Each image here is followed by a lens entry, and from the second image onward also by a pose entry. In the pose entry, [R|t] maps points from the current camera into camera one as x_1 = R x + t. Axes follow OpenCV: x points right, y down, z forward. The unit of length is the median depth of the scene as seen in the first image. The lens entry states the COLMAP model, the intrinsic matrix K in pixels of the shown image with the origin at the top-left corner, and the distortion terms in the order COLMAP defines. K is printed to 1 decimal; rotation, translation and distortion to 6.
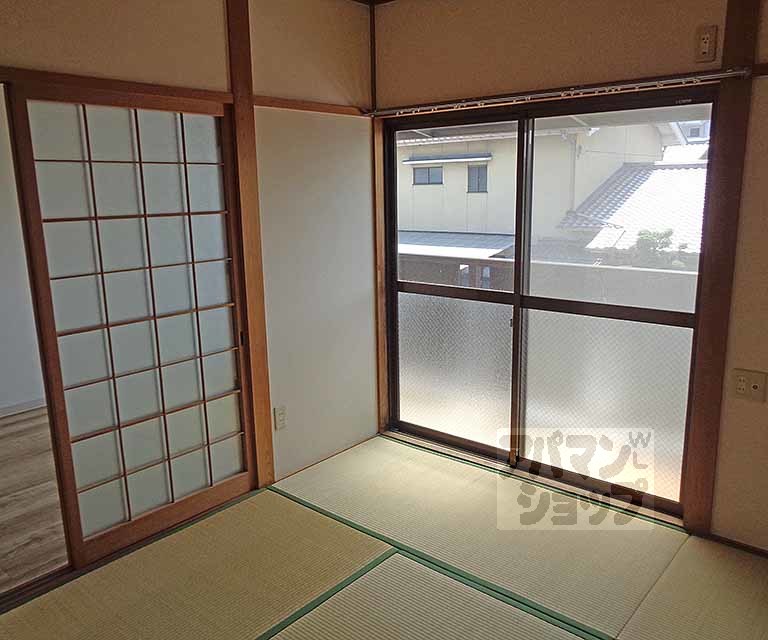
lens RADIAL K [[636.4, 0, 386.8], [0, 636.4, 319.2], [0, 0, 1]] dist [0.002586, 0.002677]
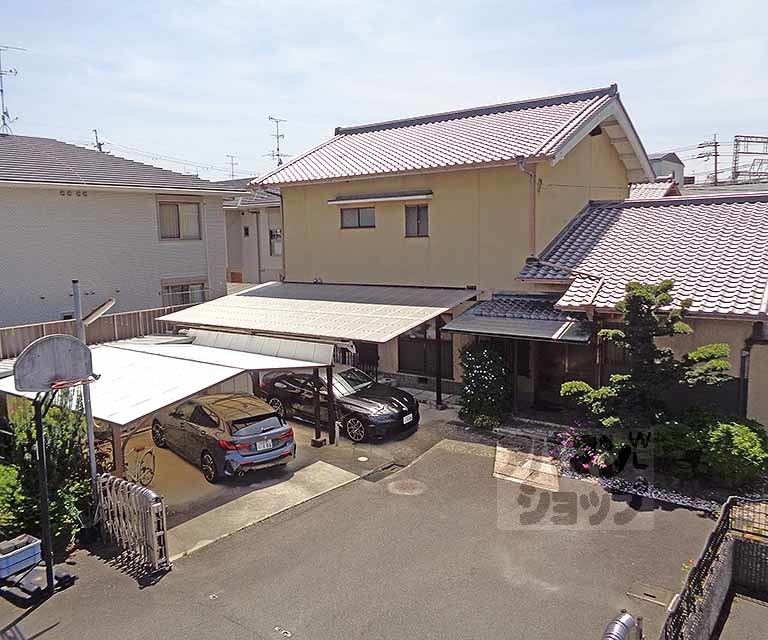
lens RADIAL K [[636.4, 0, 381.9], [0, 636.4, 319.3], [0, 0, 1]] dist [0.002586, 0.002677]
pose [[0.997111, -0.018710, 0.073615, 0.038932], [0.024066, 0.997074, -0.072556, -0.039744], [-0.072042, 0.074118, 0.994644, 0.219689]]
